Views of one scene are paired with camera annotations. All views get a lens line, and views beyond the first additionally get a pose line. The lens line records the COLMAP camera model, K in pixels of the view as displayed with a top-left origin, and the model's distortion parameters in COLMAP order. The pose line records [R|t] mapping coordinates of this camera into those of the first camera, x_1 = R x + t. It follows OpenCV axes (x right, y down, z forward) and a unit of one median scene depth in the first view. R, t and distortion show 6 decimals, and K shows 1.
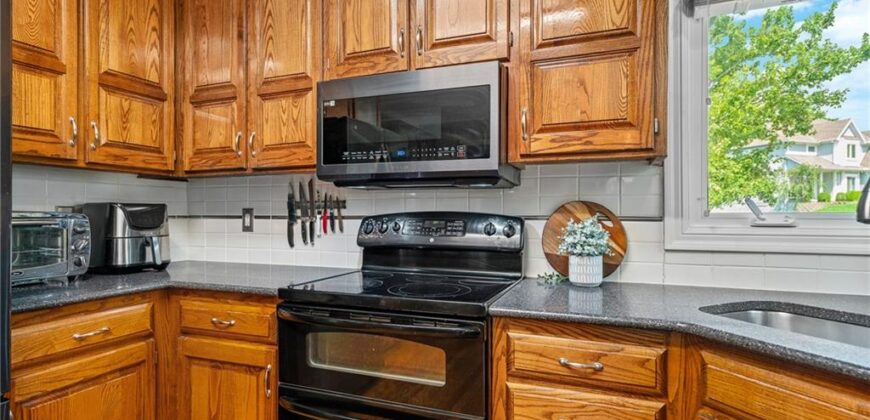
lens RADIAL K [[449.0, 0, 432.3], [0, 449.0, 212.1], [0, 0, 1]] dist [-0.000329, 0.000483]
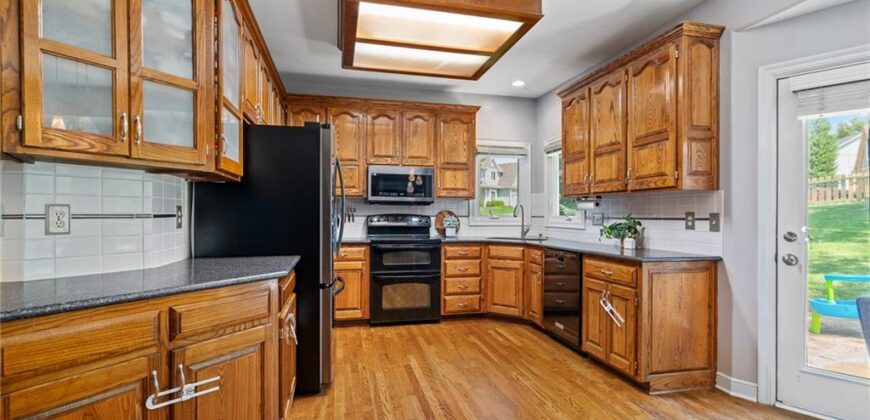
lens RADIAL K [[393.9, 0, 433.8], [0, 393.9, 213.4], [0, 0, 1]] dist [-0.001387, 0.000210]
pose [[0.822425, 0.006536, 0.568836, -1.360530], [-0.008498, 0.999964, 0.000797, -0.007308], [-0.568810, -0.005489, 0.822451, -1.247989]]
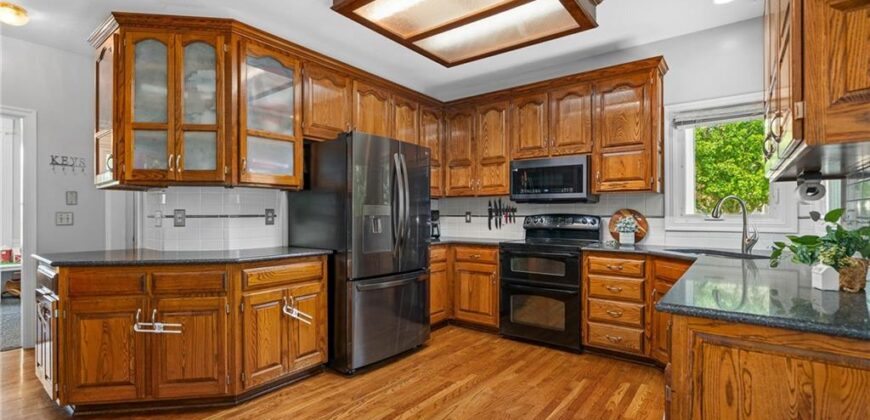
lens RADIAL K [[393.9, 0, 433.8], [0, 393.9, 213.4], [0, 0, 1]] dist [-0.001387, 0.000210]
pose [[0.960459, -0.000538, -0.278420, -0.057430], [0.000832, 0.999999, 0.000937, -0.005029], [0.278420, -0.001131, 0.960459, -1.270238]]
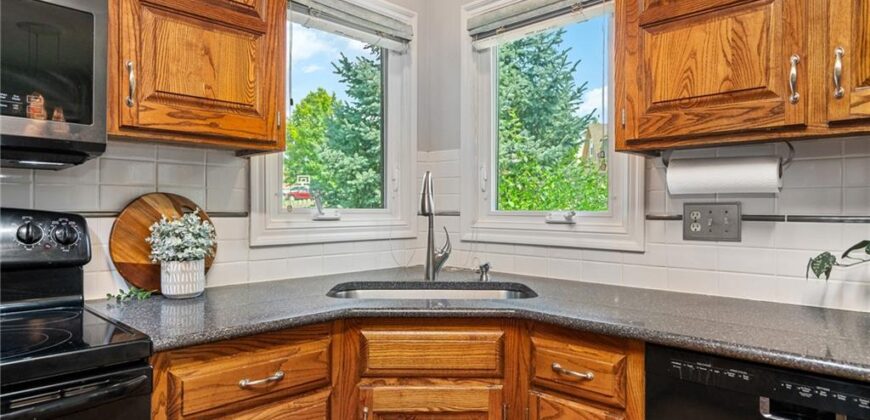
lens RADIAL K [[508.6, 0, 435.0], [0, 508.6, 210.0], [0, 0, 1]] dist [-0.002231, -0.001122]
pose [[0.380294, -0.001029, 0.924865, -0.339452], [-0.007681, 0.999961, 0.004271, -0.001626], [-0.924834, -0.008728, 0.380272, 0.225143]]
